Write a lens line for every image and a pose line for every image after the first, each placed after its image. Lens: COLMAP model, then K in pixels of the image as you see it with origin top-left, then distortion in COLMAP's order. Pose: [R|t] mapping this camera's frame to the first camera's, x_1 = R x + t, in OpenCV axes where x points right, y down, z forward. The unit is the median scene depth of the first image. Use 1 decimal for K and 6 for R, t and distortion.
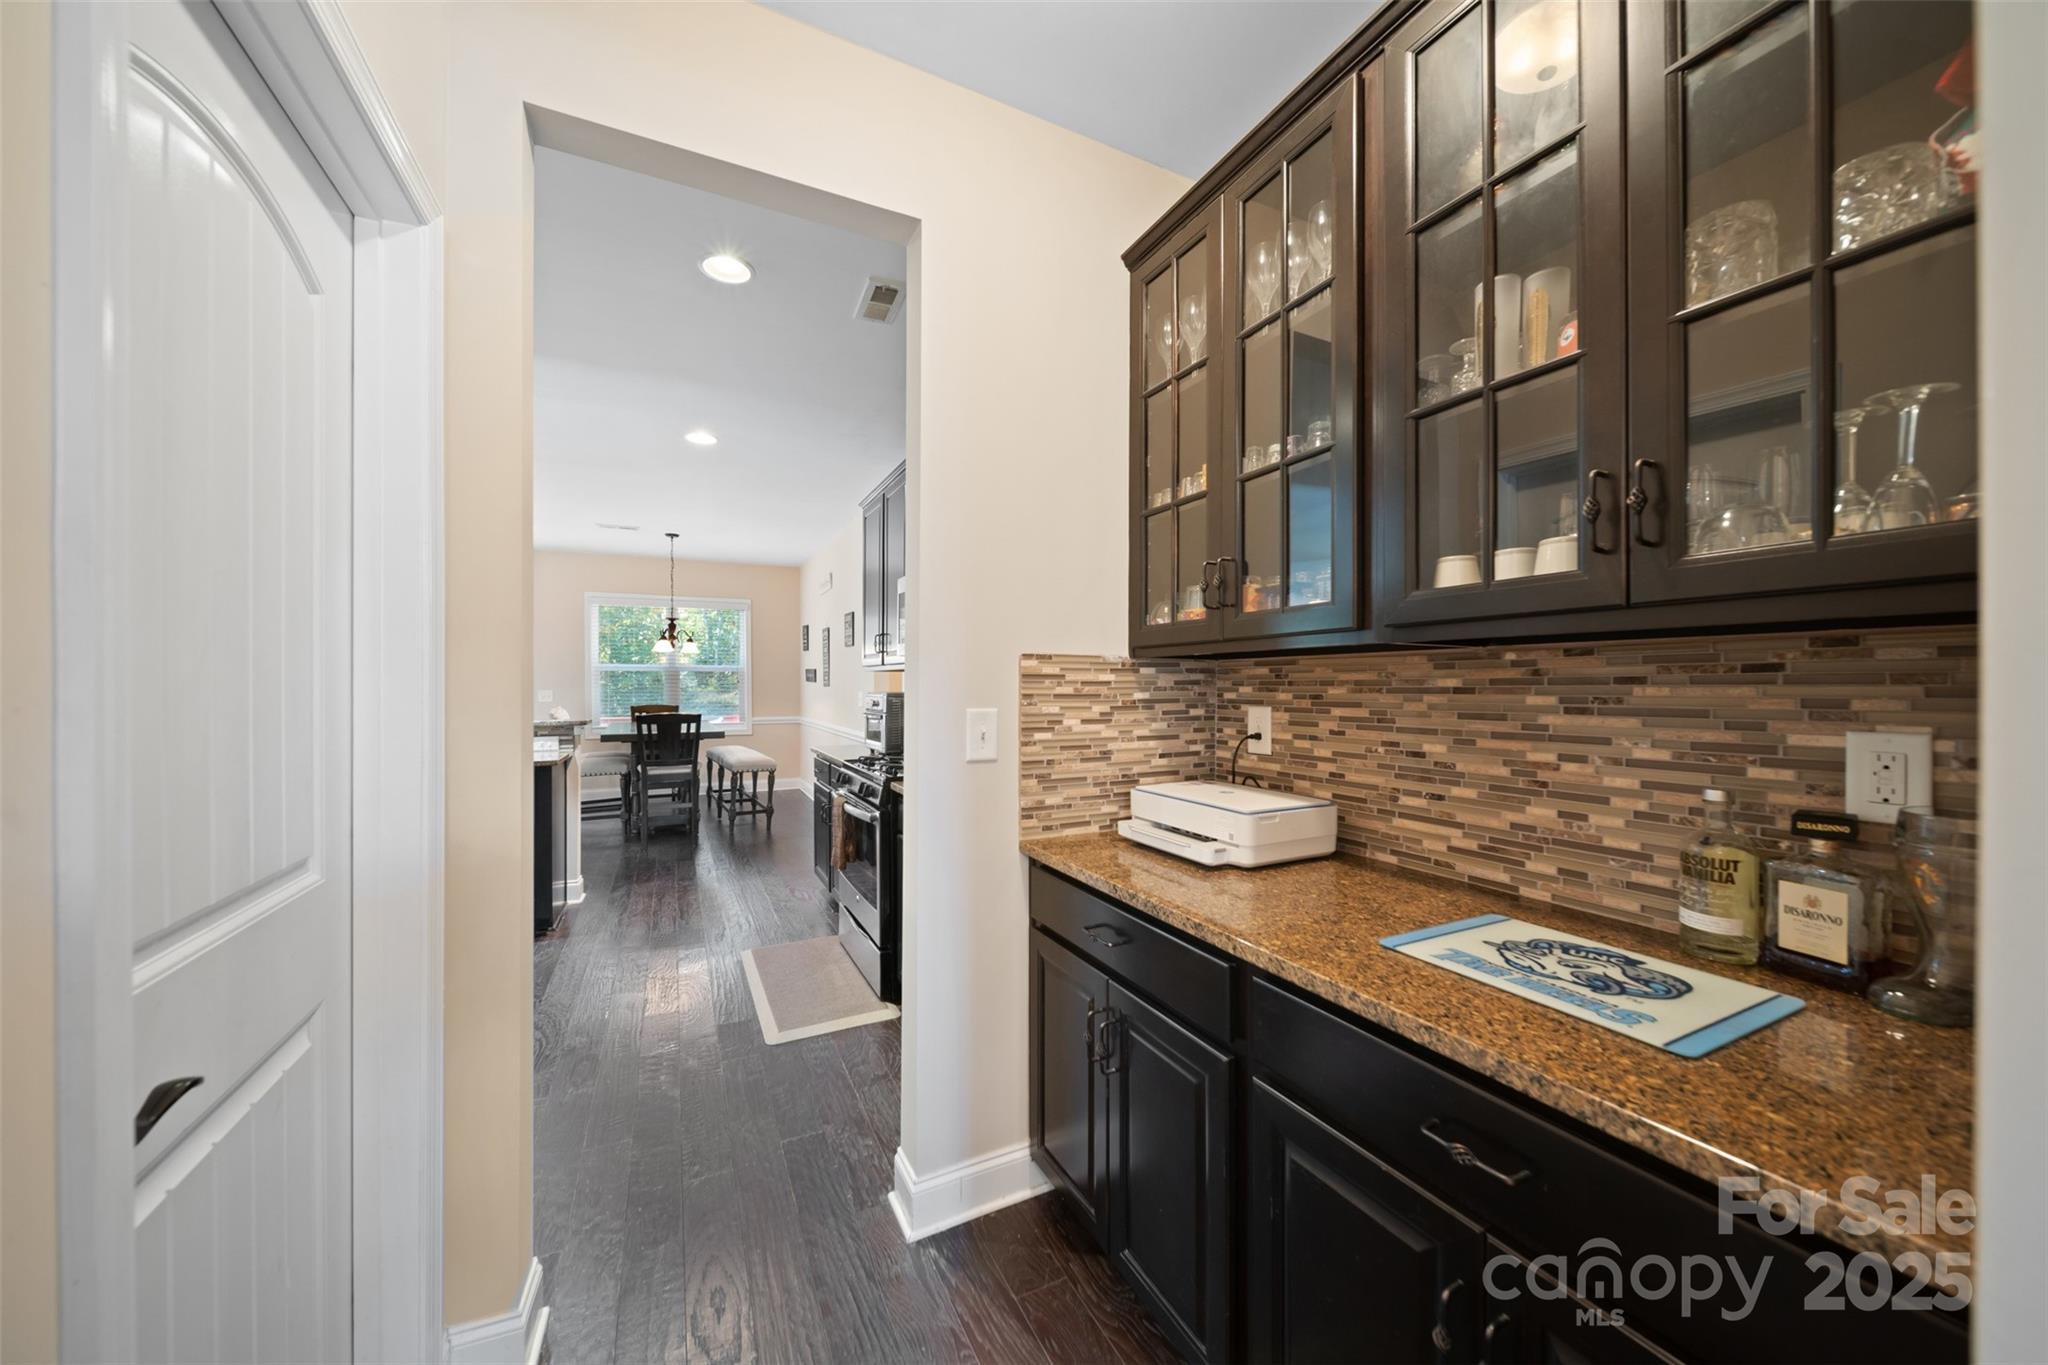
lens RADIAL K [[711.0, 0, 1023.0], [0, 711.0, 682.4], [0, 0, 1]] dist [0.013716, 0.000016]
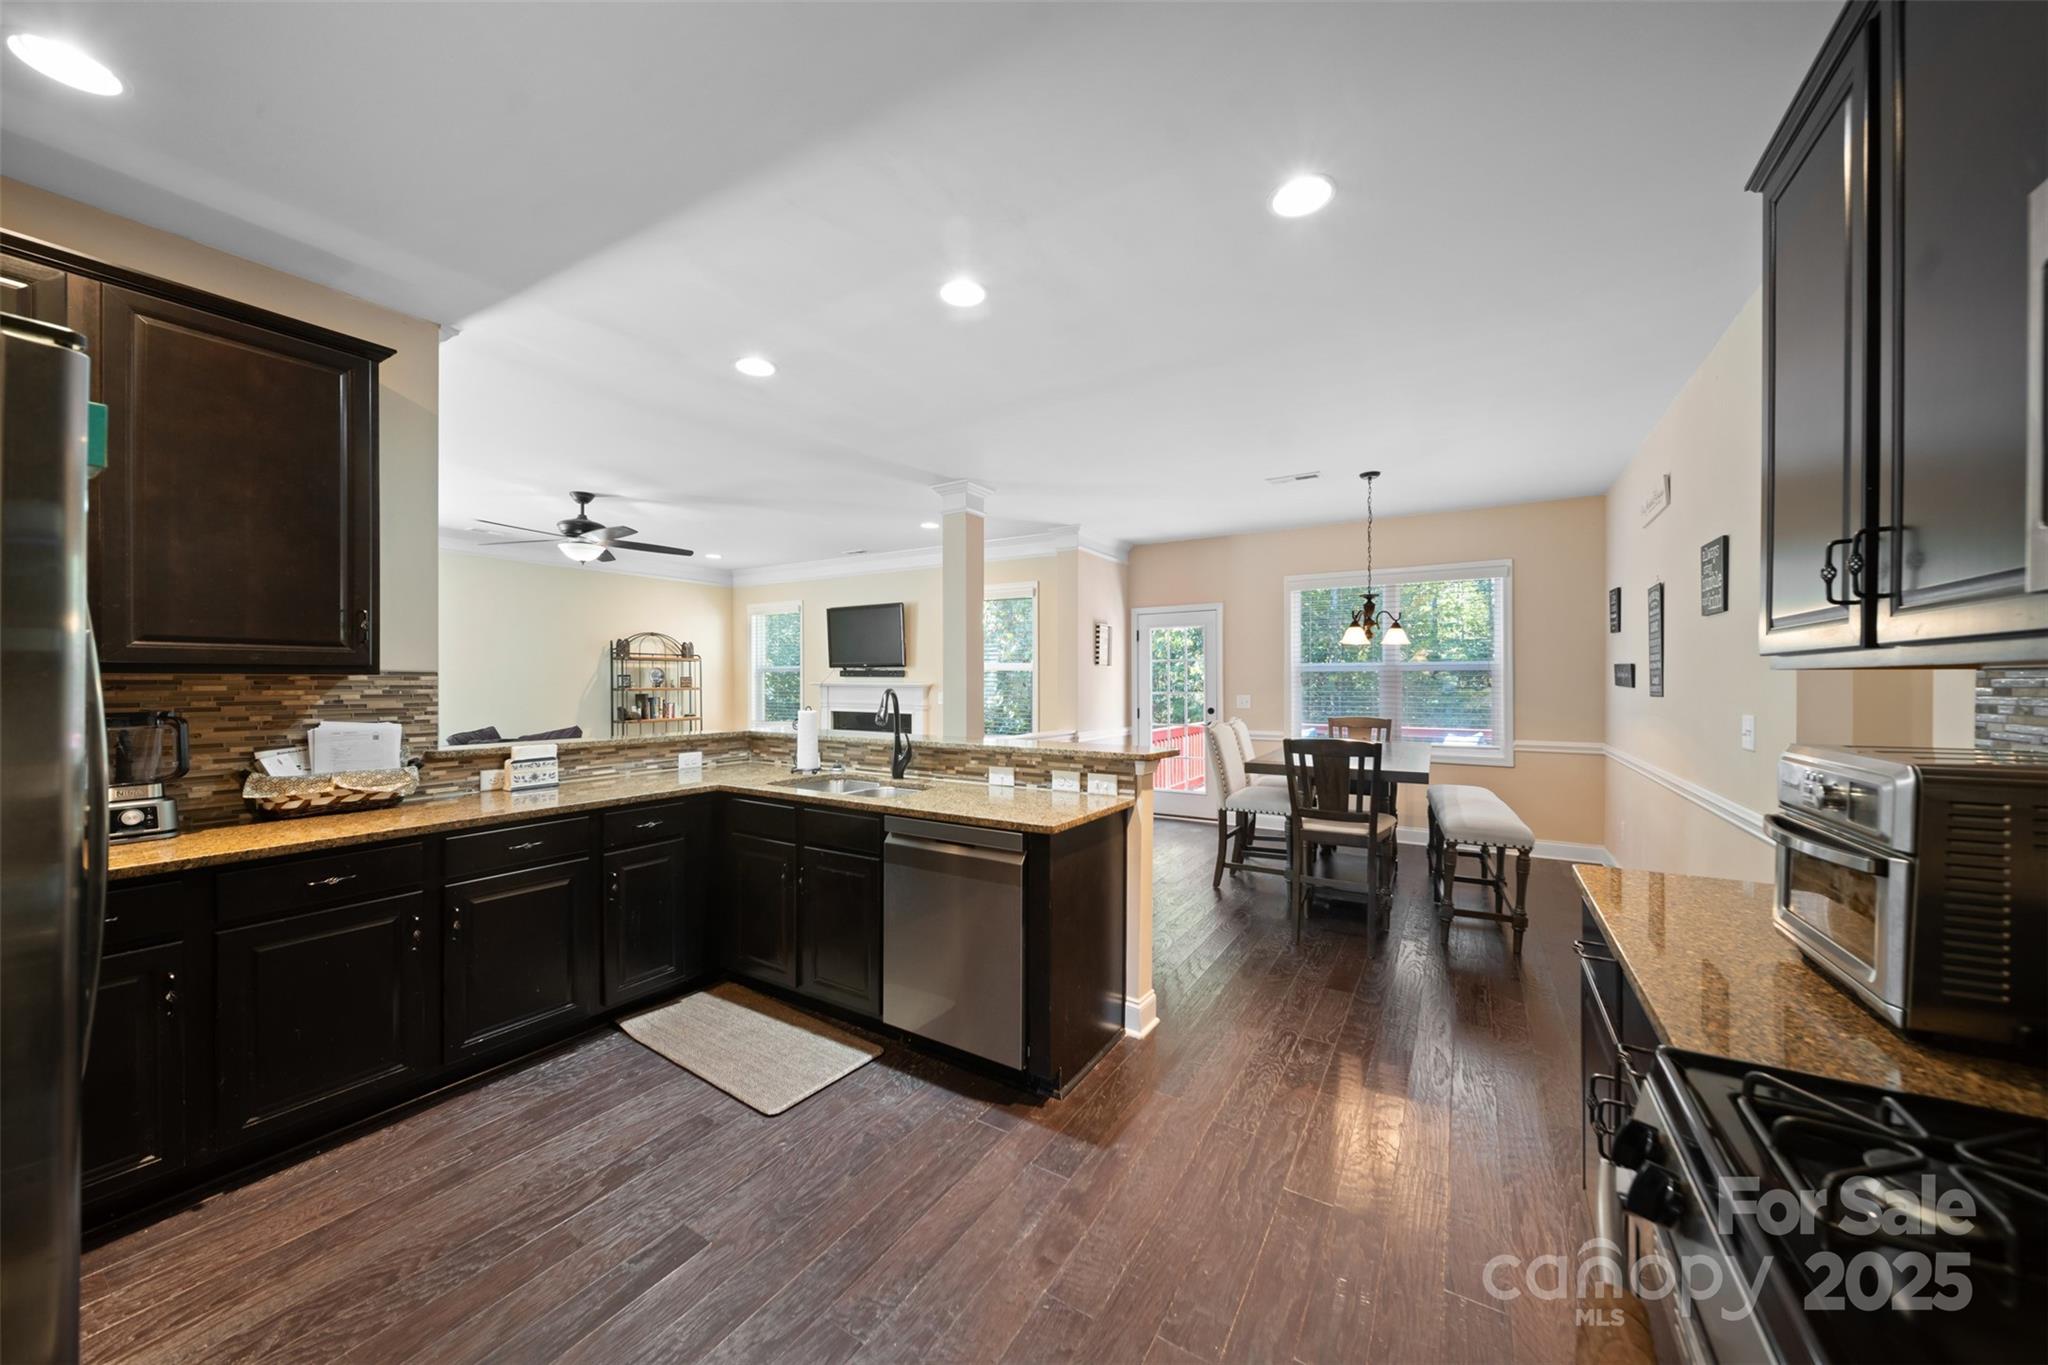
lens RADIAL K [[711.0, 0, 1024.3], [0, 711.0, 680.9], [0, 0, 1]] dist [0.013716, 0.000016]
pose [[0.532003, 0.001451, -0.846741, -0.084614], [0.000026, 0.999999, 0.001730, -0.007712], [0.846742, -0.000943, 0.532002, 0.359176]]
